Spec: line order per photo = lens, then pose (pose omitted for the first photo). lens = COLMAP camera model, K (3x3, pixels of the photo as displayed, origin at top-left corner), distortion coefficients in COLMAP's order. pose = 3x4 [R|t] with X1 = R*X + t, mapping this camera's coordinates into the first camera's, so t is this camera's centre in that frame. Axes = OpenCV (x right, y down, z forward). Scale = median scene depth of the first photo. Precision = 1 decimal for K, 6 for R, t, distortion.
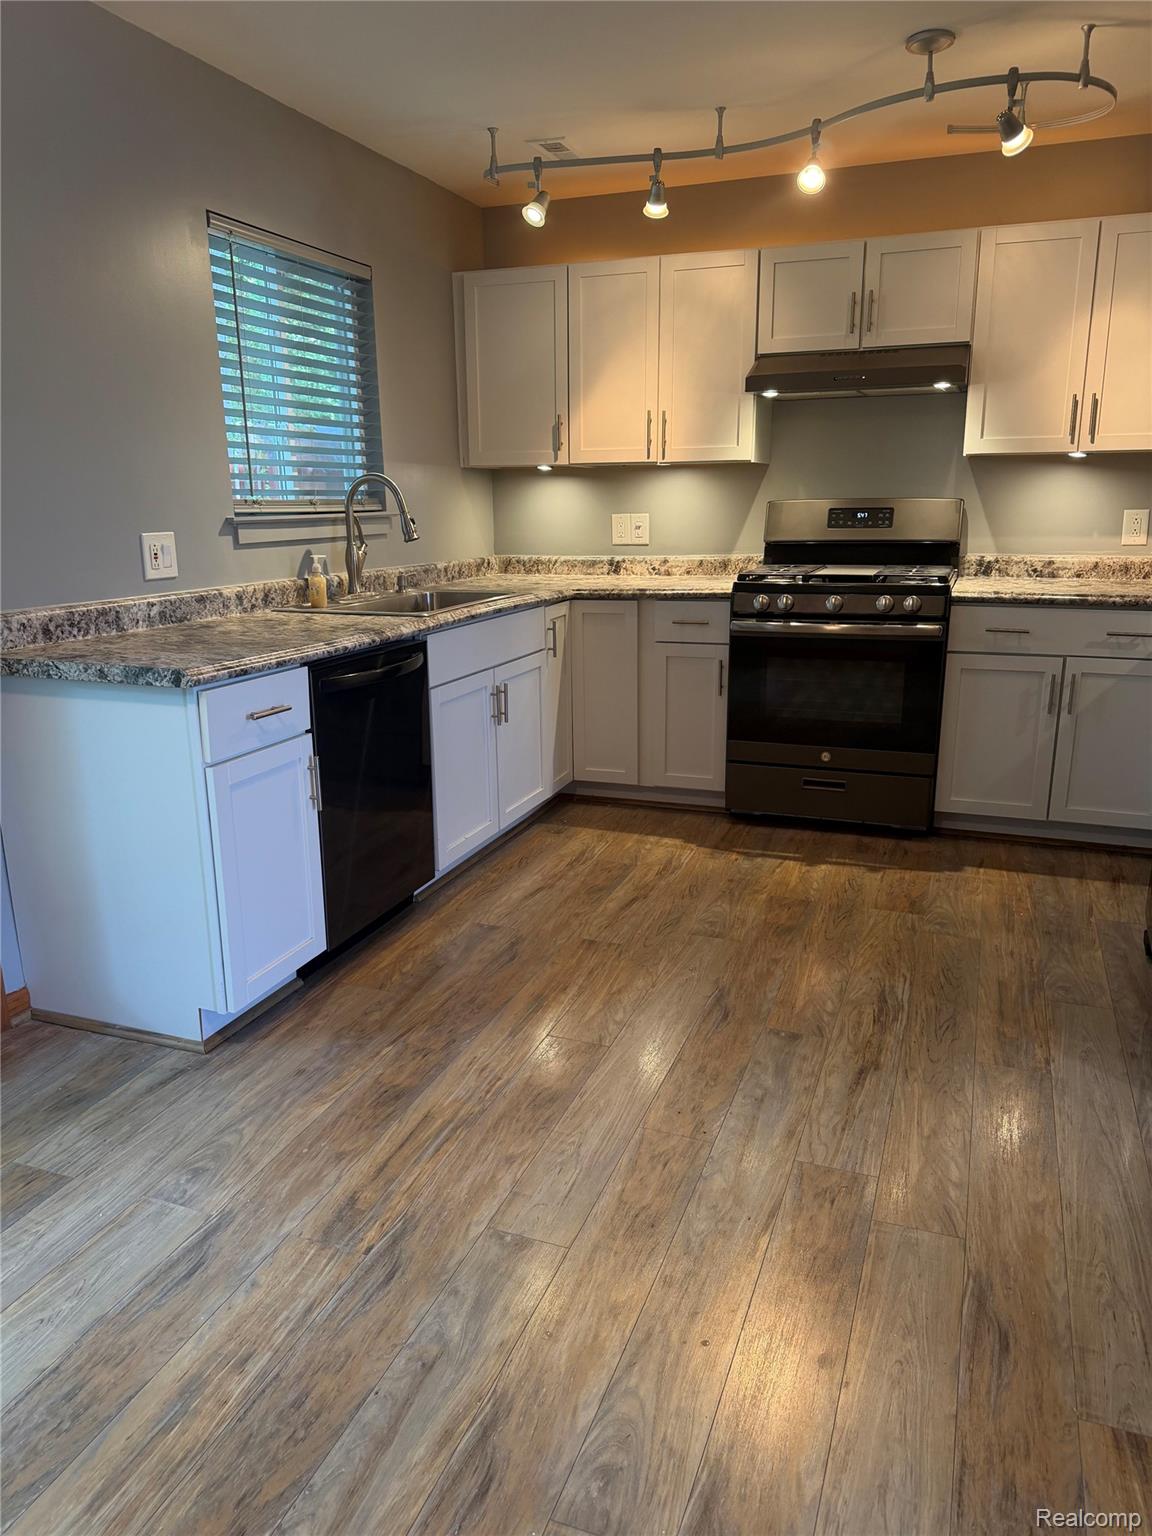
lens RADIAL K [[1081.2, 0, 574.6], [0, 1081.2, 777.6], [0, 0, 1]] dist [0.103542, -0.128297]
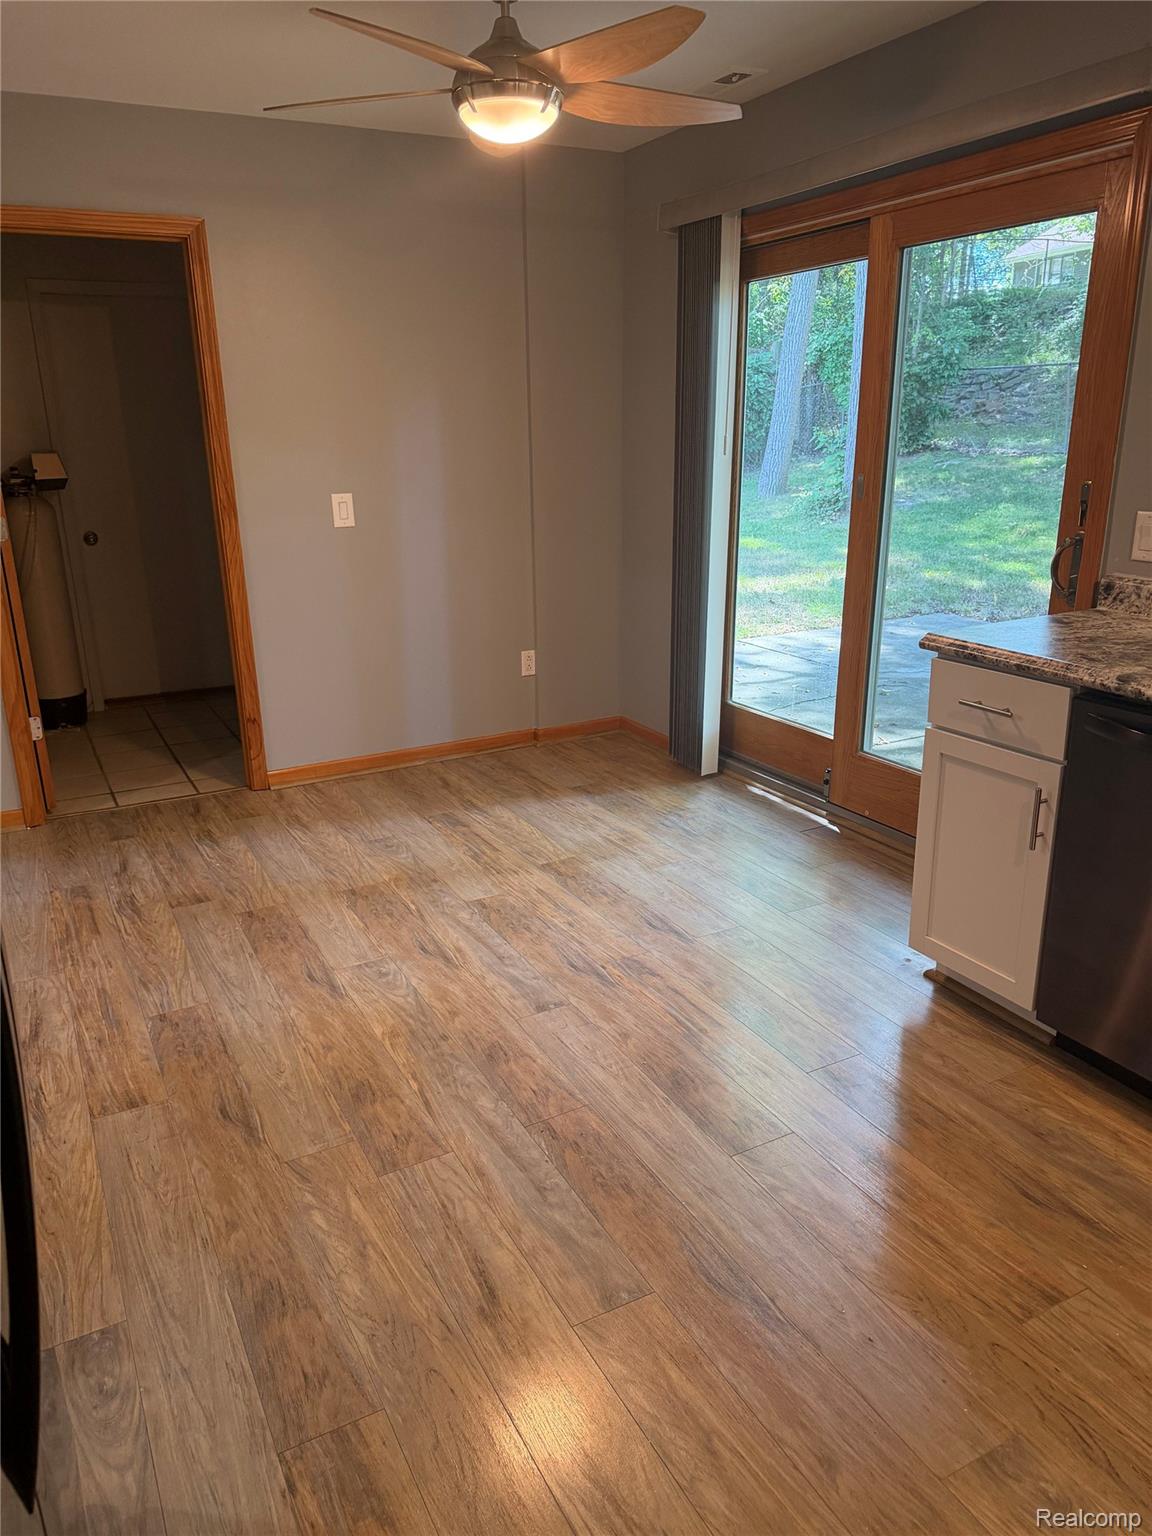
lens RADIAL K [[1052.9, 0, 575.7], [0, 1052.9, 804.1], [0, 0, 1]] dist [0.062924, -0.003971]
pose [[-0.652159, 0.270036, -0.708357, 0.425356], [-0.178750, 0.853284, 0.489853, -0.252508], [0.736707, 0.446080, -0.508208, 0.824359]]
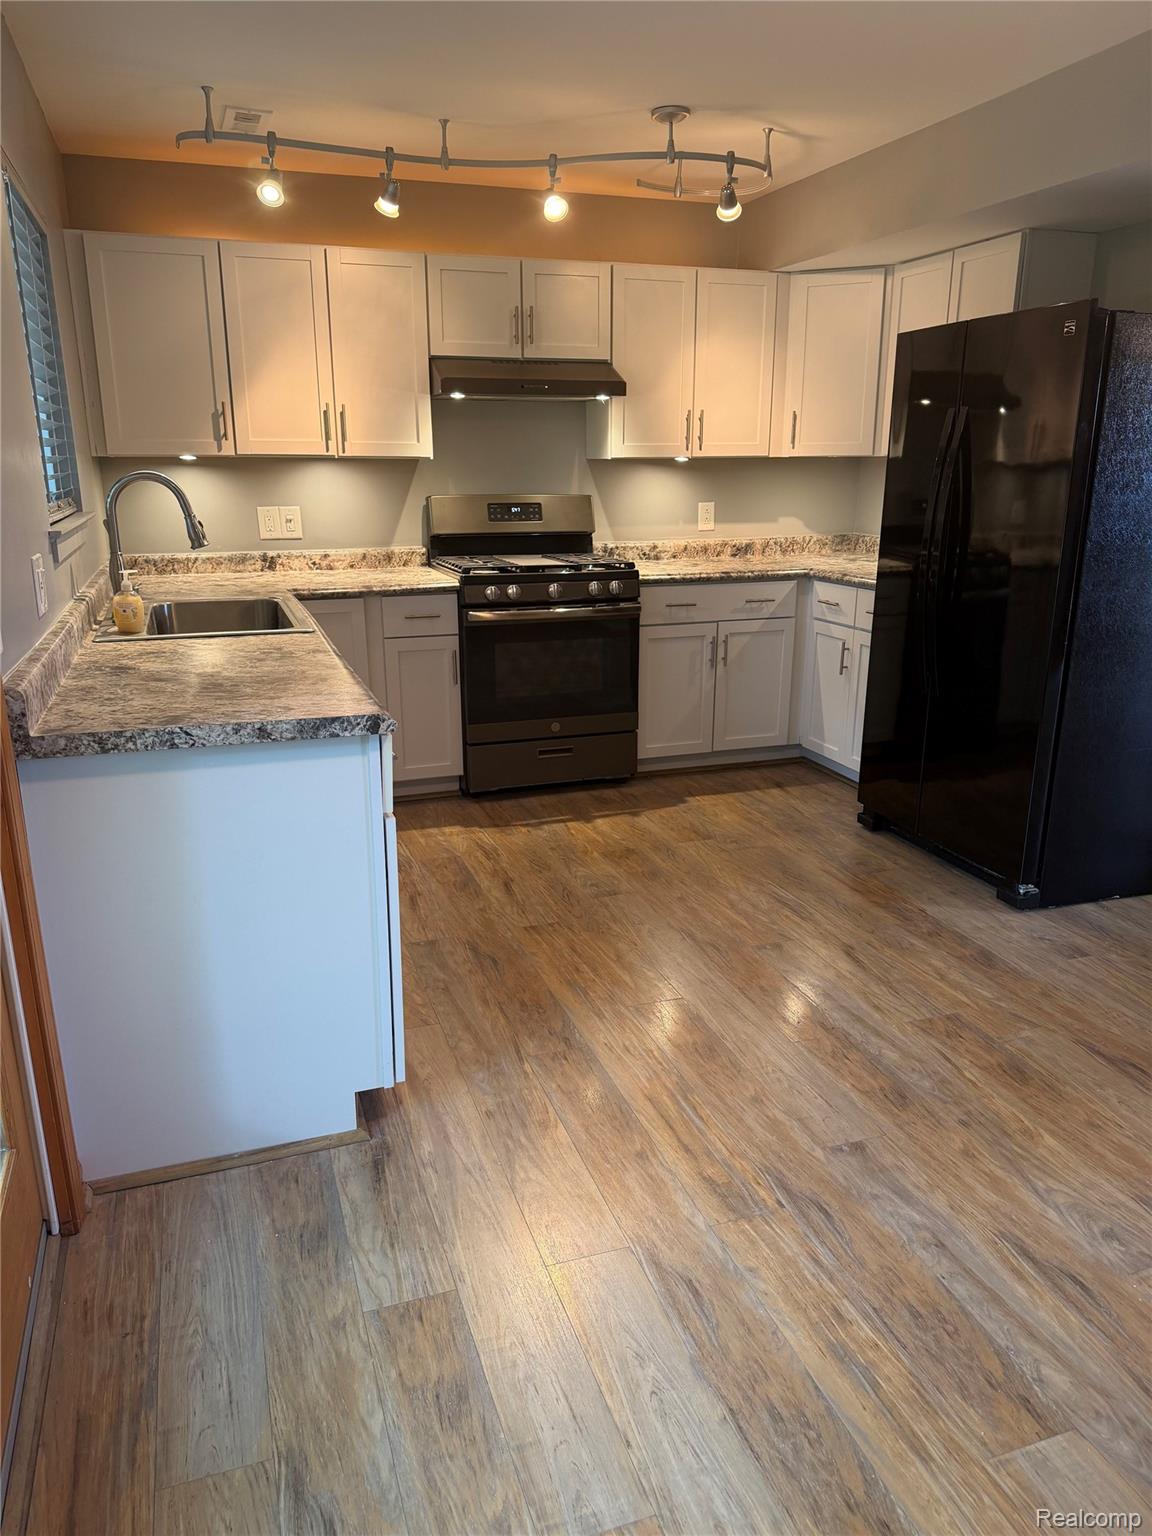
lens RADIAL K [[1084.6, 0, 581.2], [0, 1084.6, 767.7], [0, 0, 1]] dist [0.150924, -0.211718]
pose [[0.762483, -0.165969, 0.625359, -0.485645], [0.156742, 0.985132, 0.070340, -0.055820], [-0.627735, 0.044387, 0.777161, 0.122479]]
